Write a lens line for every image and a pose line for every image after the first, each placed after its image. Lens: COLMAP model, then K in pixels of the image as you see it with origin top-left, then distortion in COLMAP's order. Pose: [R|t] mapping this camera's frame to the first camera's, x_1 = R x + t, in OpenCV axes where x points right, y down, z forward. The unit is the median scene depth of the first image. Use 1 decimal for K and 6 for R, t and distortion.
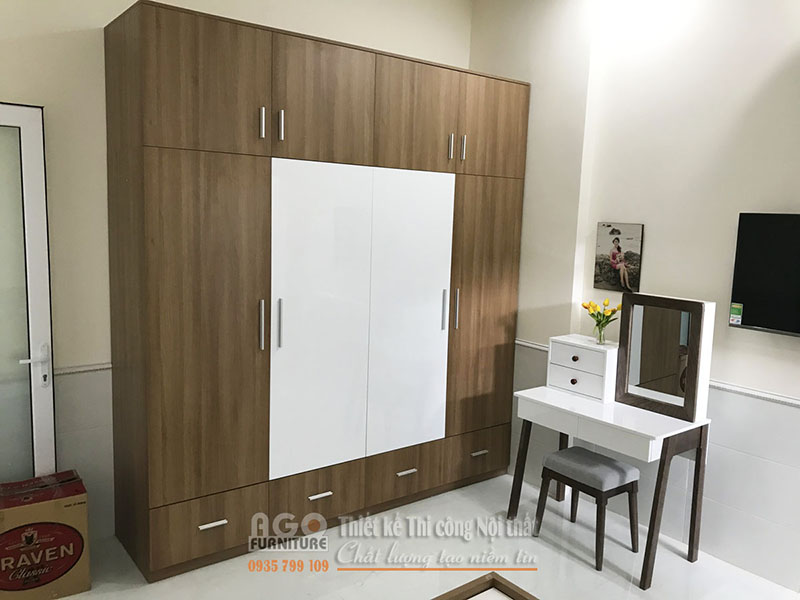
lens RADIAL K [[649.5, 0, 400.0], [0, 649.5, 300.0], [0, 0, 1]] dist [0.015361, -0.001130]
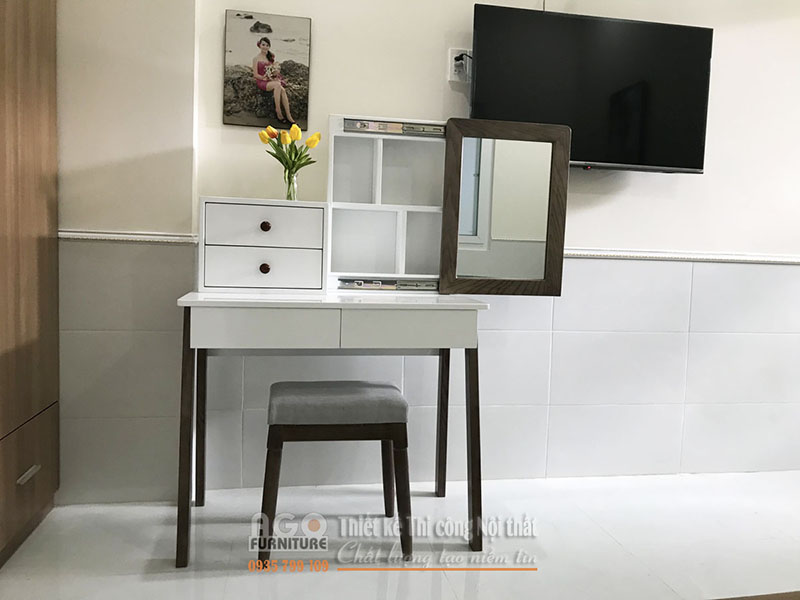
lens RADIAL K [[680.5, 0, 400.0], [0, 680.5, 300.0], [0, 0, 1]] dist [-0.011541, -0.006102]
pose [[0.461956, -0.077232, 0.883534, -0.190358], [0.093983, 0.994855, 0.037824, 0.137475], [-0.881909, 0.065564, 0.466837, 0.613293]]
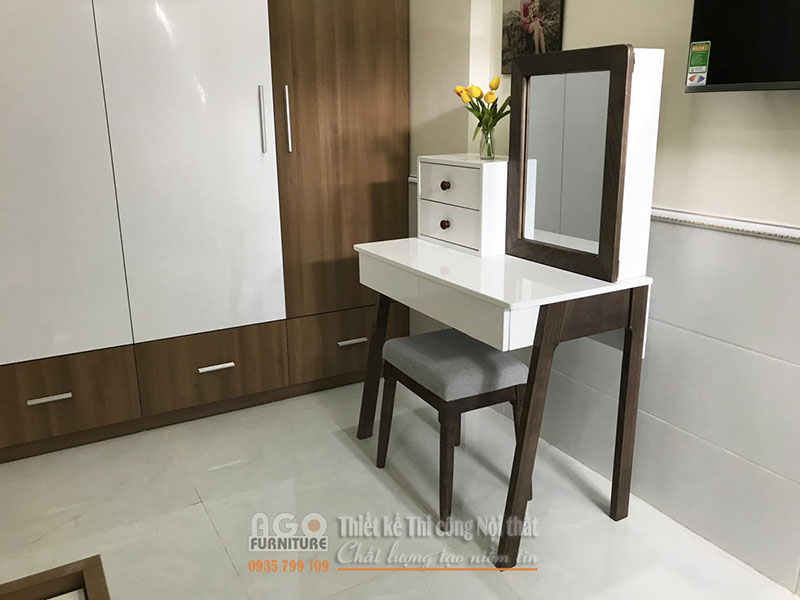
lens RADIAL K [[649.5, 0, 400.0], [0, 649.5, 300.0], [0, 0, 1]] dist [0.015361, -0.001130]
pose [[0.990756, -0.004181, -0.135590, 0.299635], [0.024488, 0.988616, 0.148452, 0.101544], [0.133426, -0.150400, 0.979580, 0.378955]]
